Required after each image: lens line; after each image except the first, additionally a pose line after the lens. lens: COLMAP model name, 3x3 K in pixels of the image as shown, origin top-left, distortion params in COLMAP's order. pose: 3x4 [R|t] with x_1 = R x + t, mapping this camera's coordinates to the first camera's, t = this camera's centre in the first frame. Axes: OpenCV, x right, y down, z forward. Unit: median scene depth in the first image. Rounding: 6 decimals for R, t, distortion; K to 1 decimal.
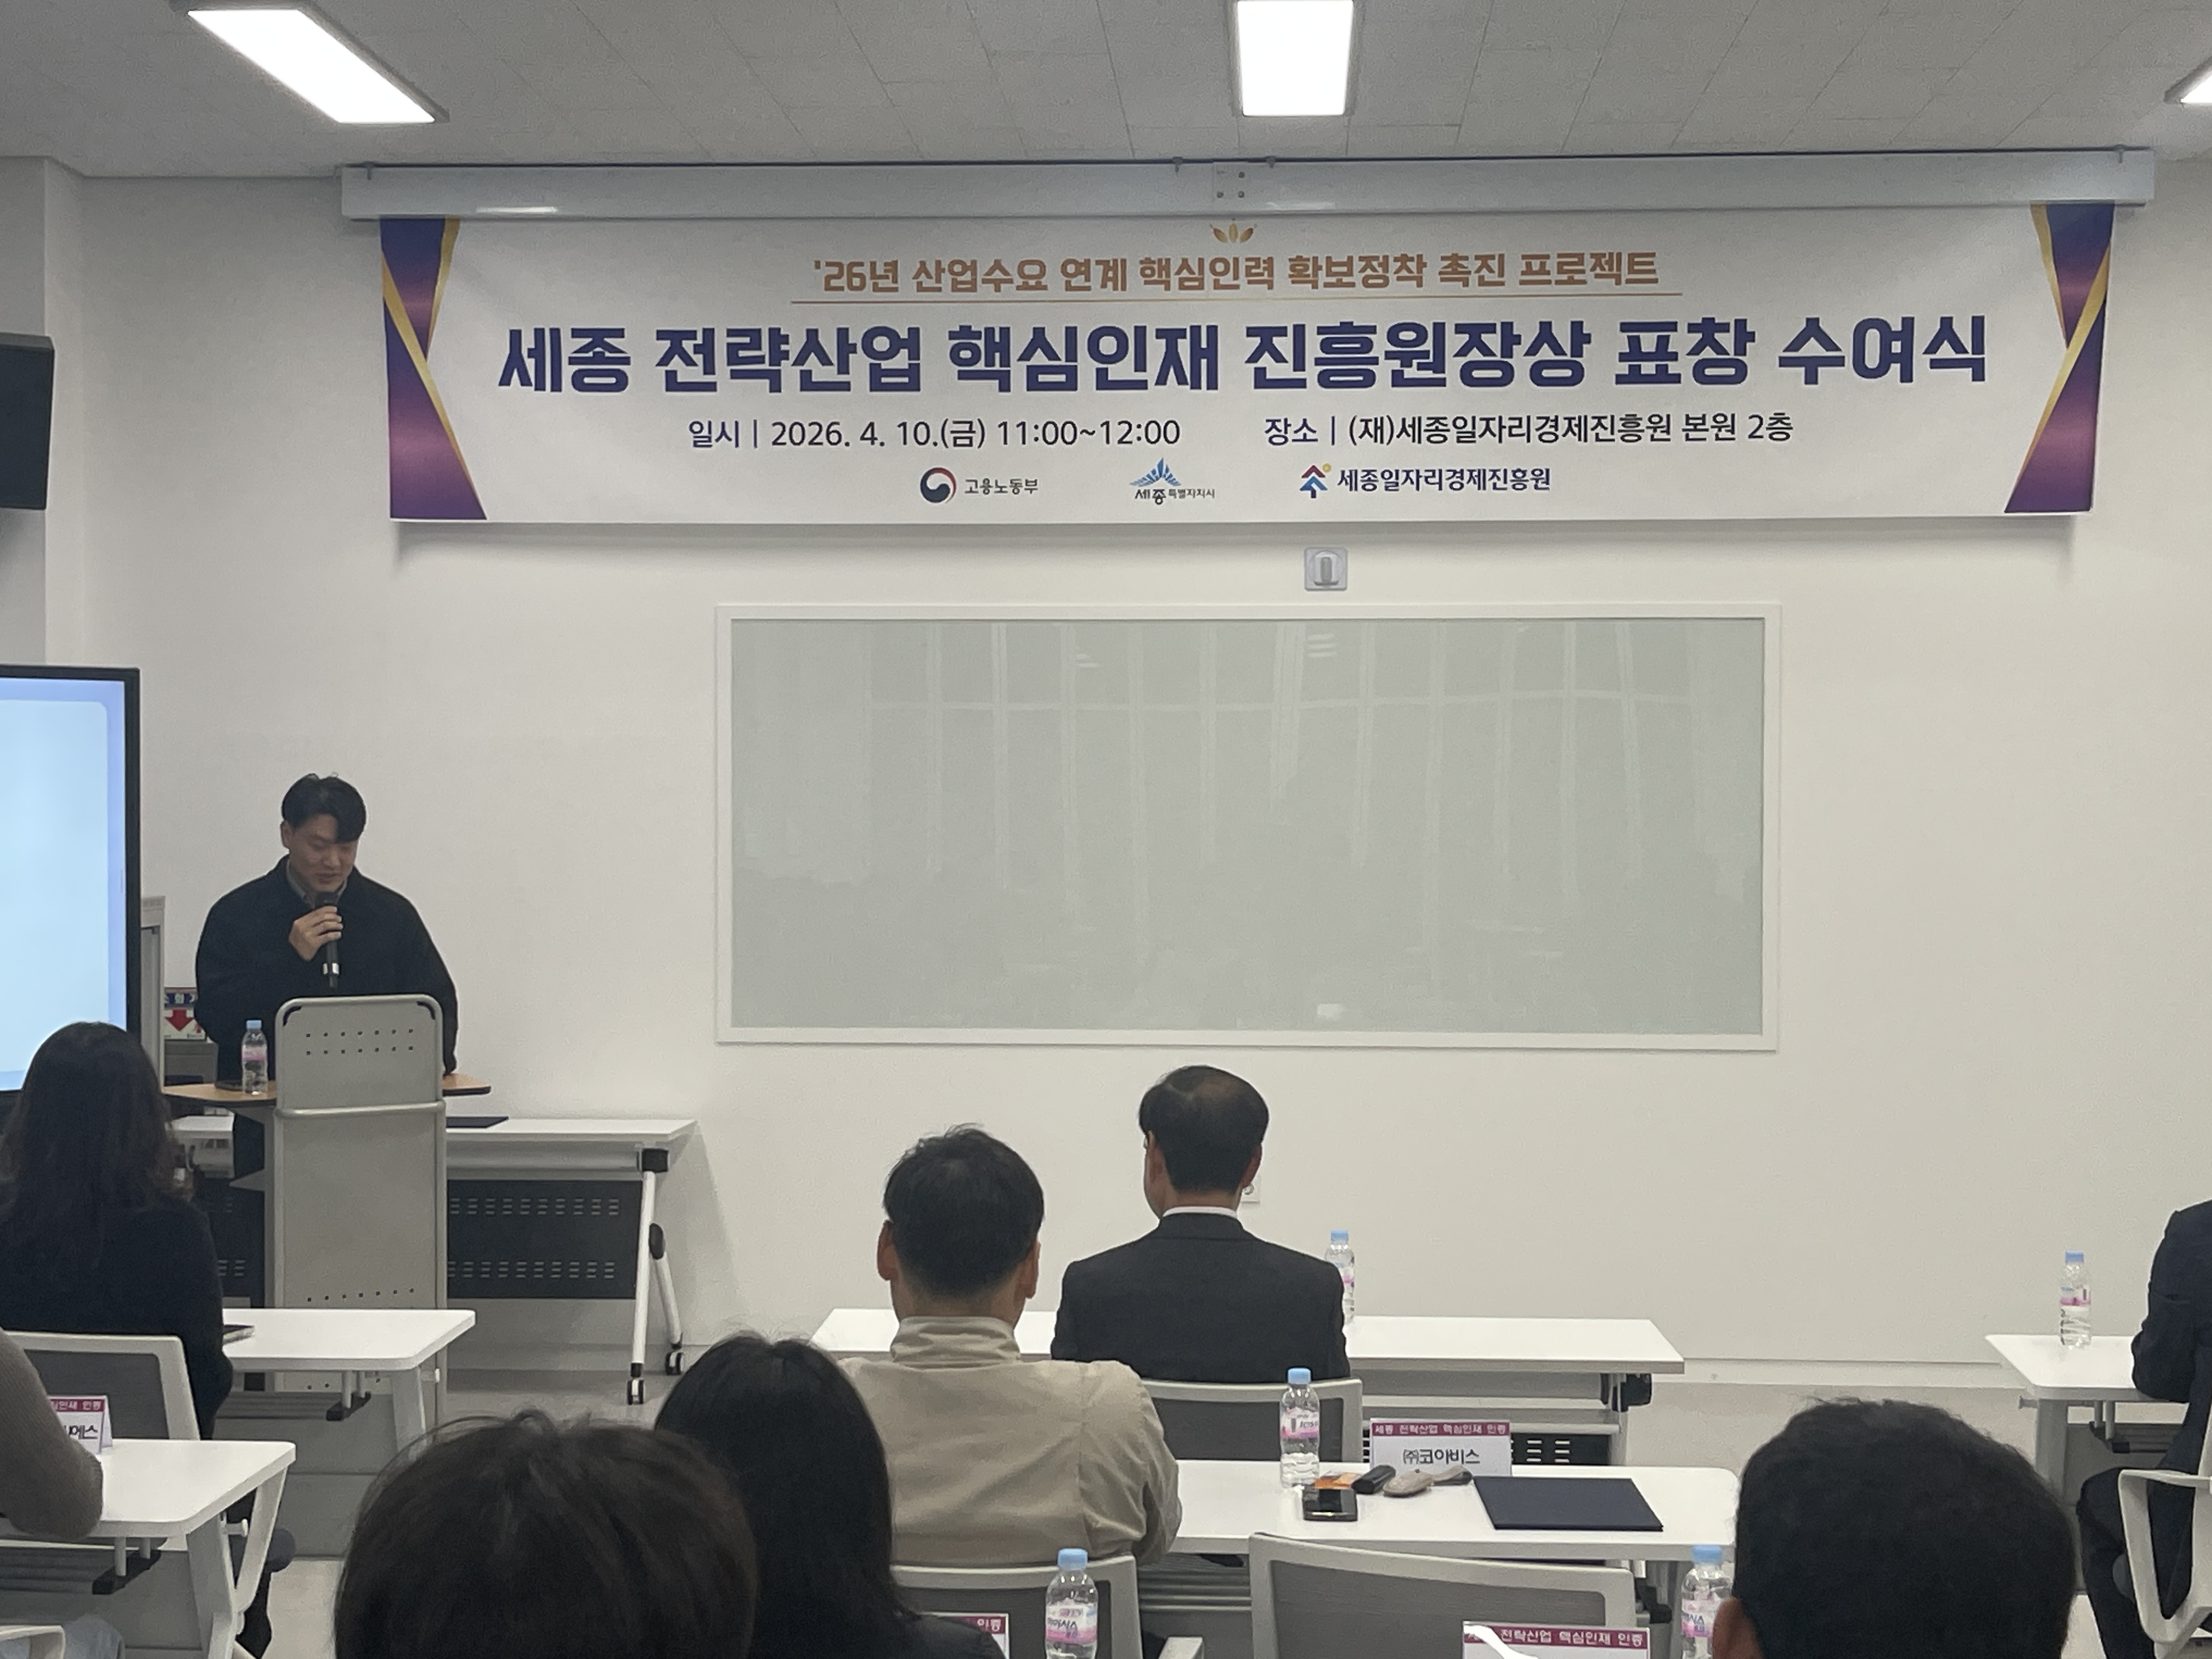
lens RADIAL K [[3320.6, 0, 1083.6], [0, 3320.6, 840.8], [0, 0, 1]] dist [0.071341, 0.000000]
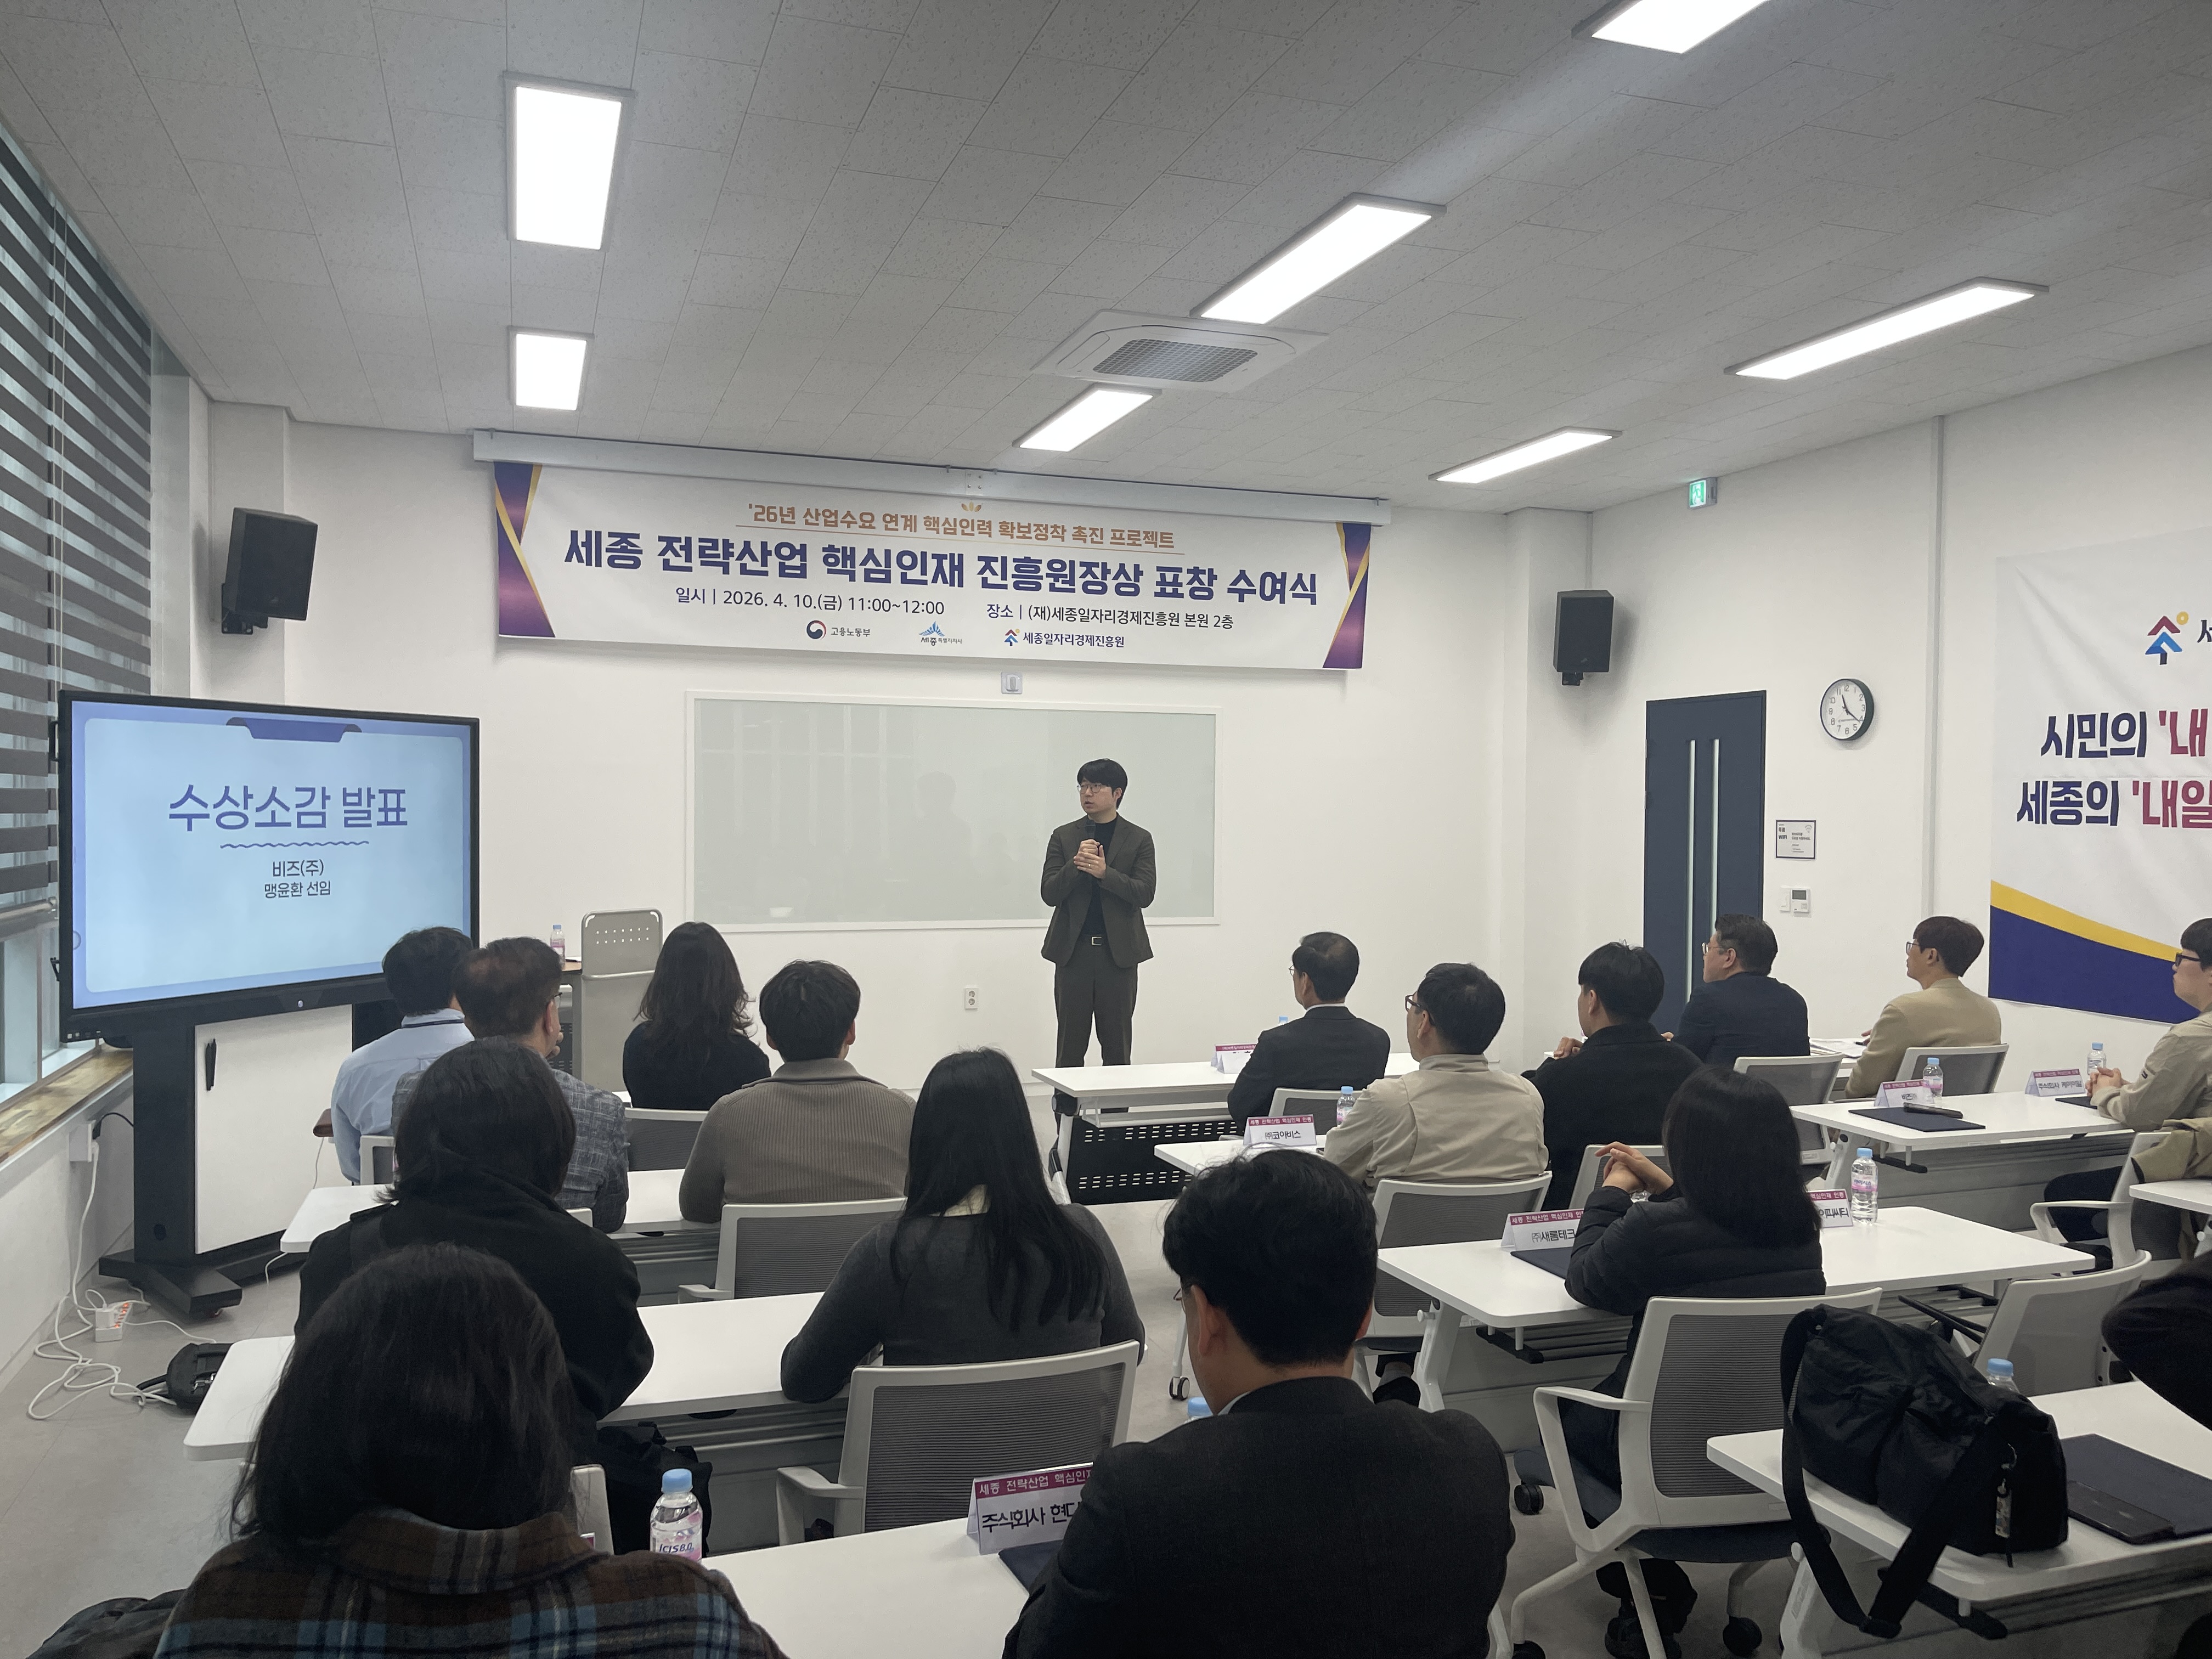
lens RADIAL K [[1676.4, 0, 1104.7], [0, 1676.4, 824.2], [0, 0, 1]] dist [0.050796, -0.060480]
pose [[0.921090, 0.001743, 0.389346, -0.262032], [-0.001515, 0.999998, -0.000891, 0.001879], [-0.389347, 0.000231, 0.921091, 0.075026]]
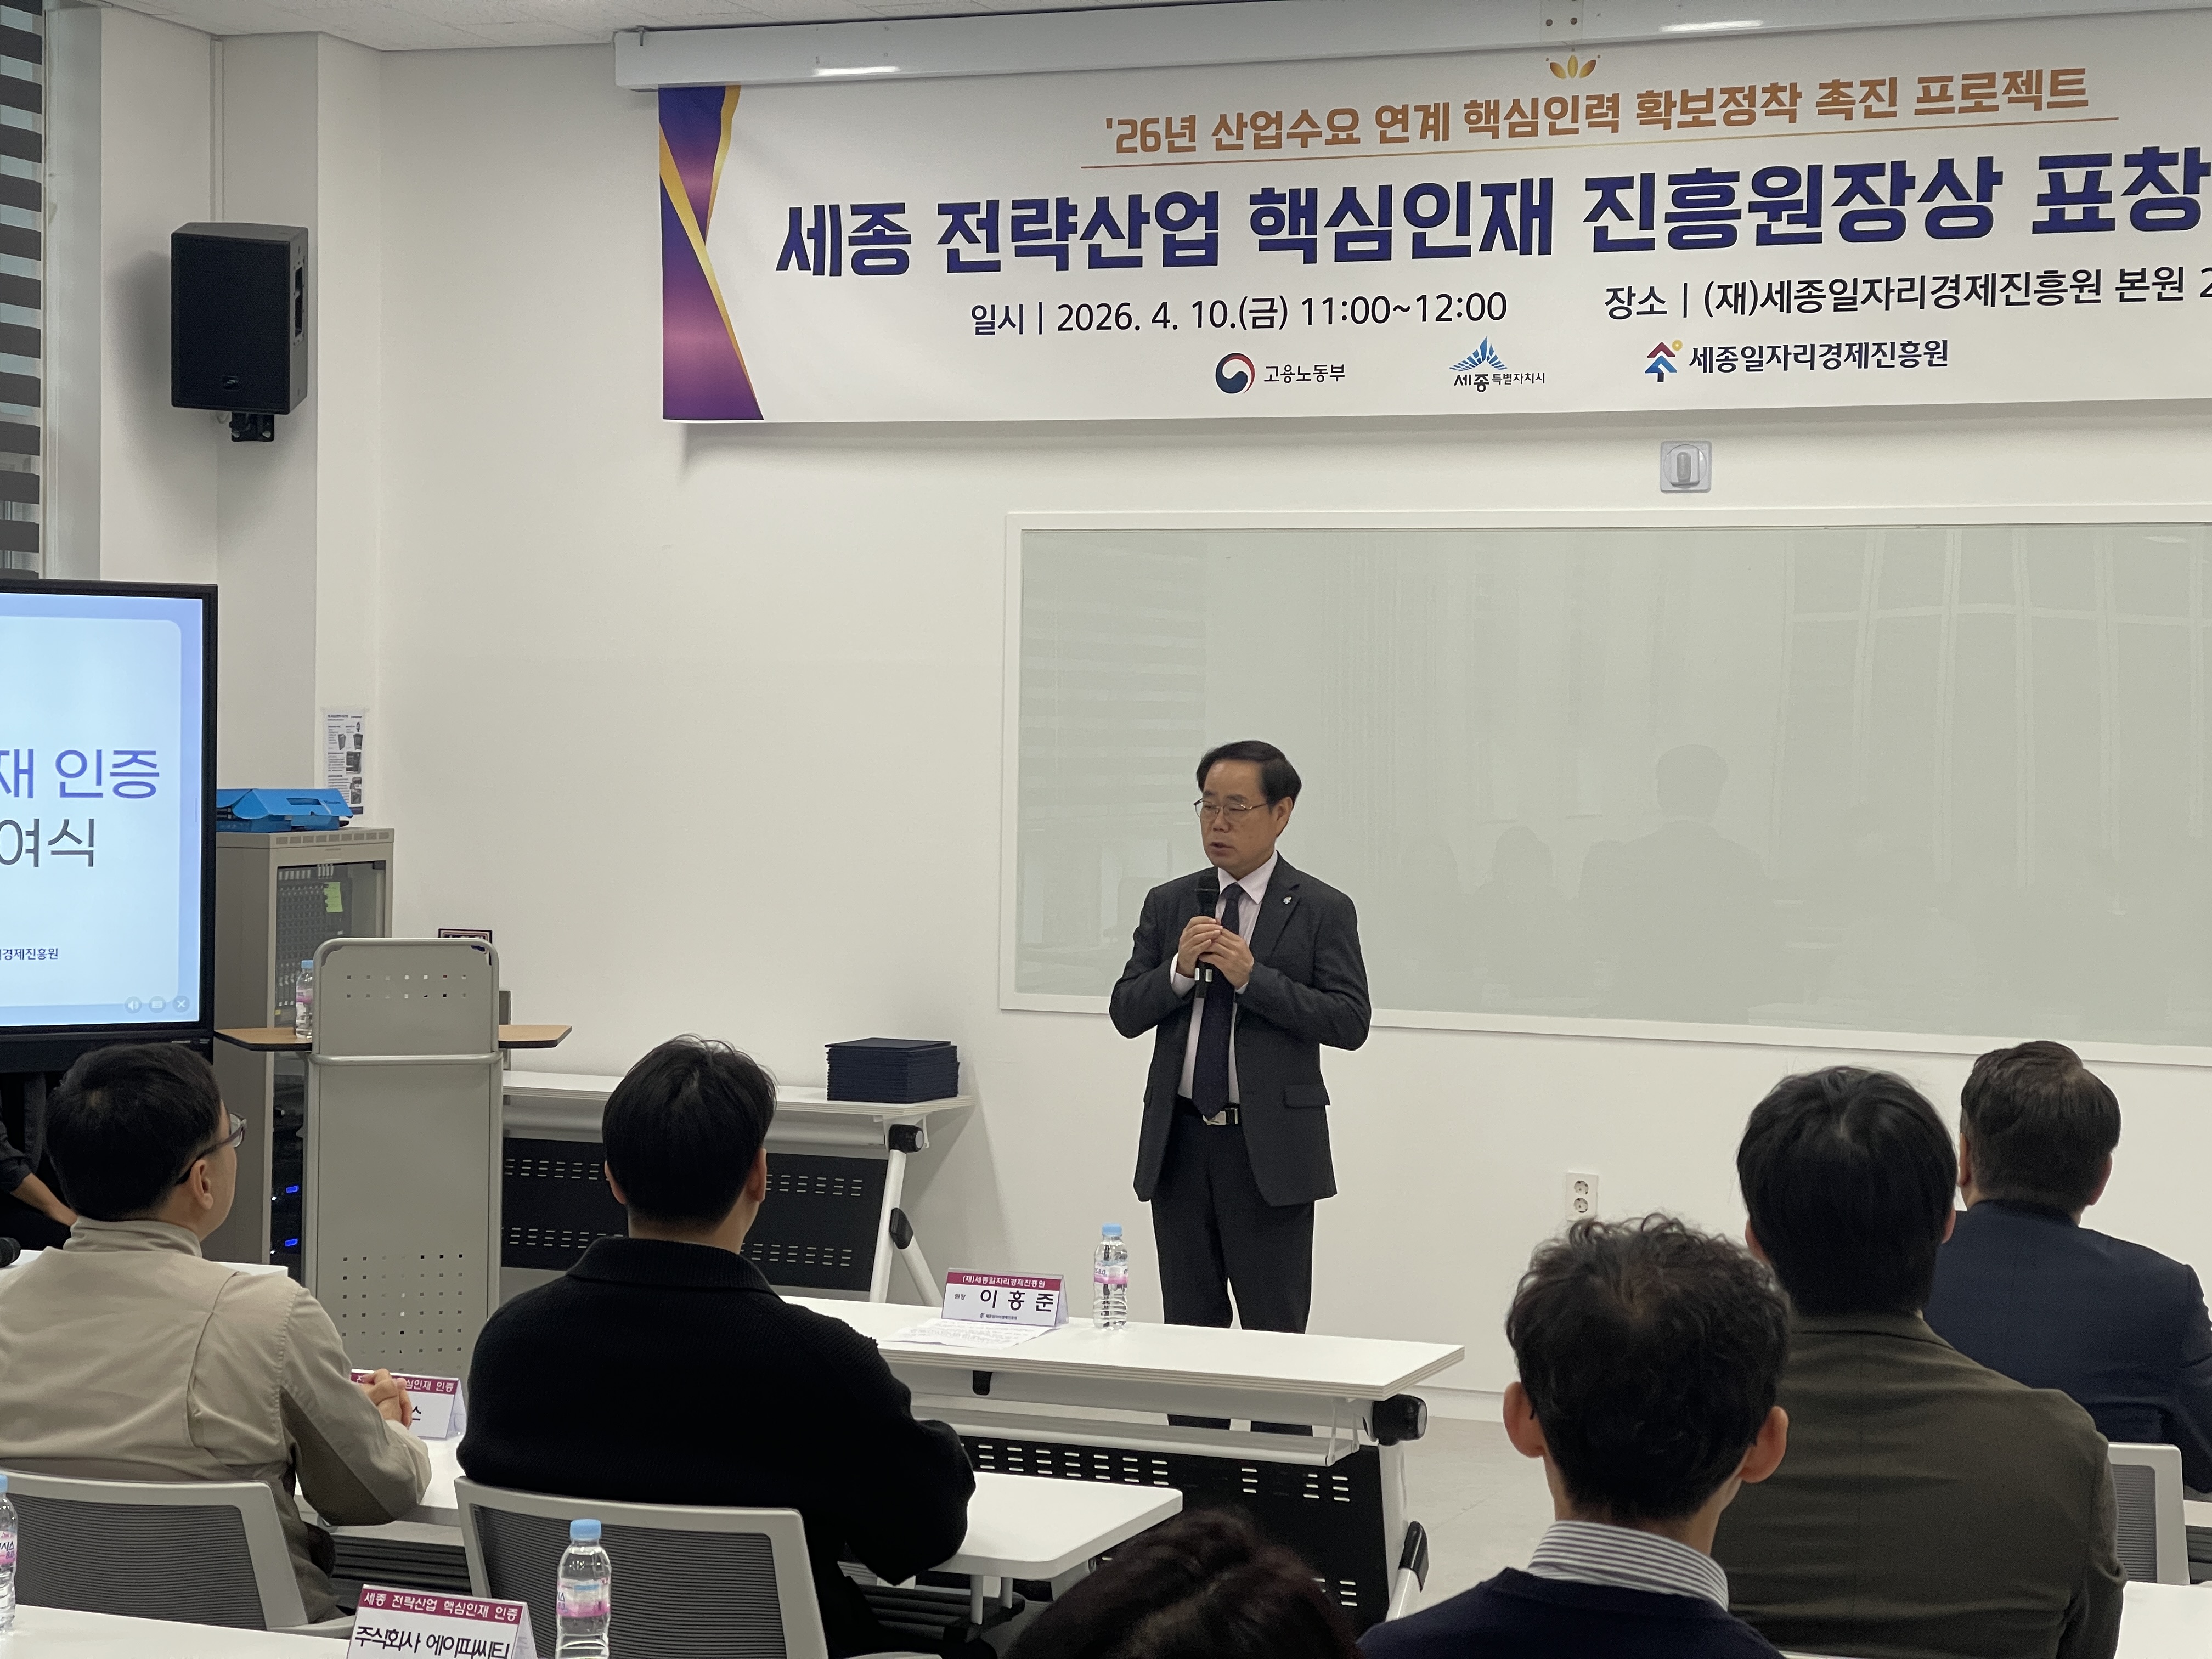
lens RADIAL K [[4111.2, 0, 1080.4], [0, 4111.2, 781.2], [0, 0, 1]] dist [0.188002, 0.000000]
pose [[0.946974, 0.017409, -0.320838, 0.266005], [-0.017983, 0.999838, 0.001172, -0.001446], [0.320806, 0.004660, 0.947133, -0.029271]]
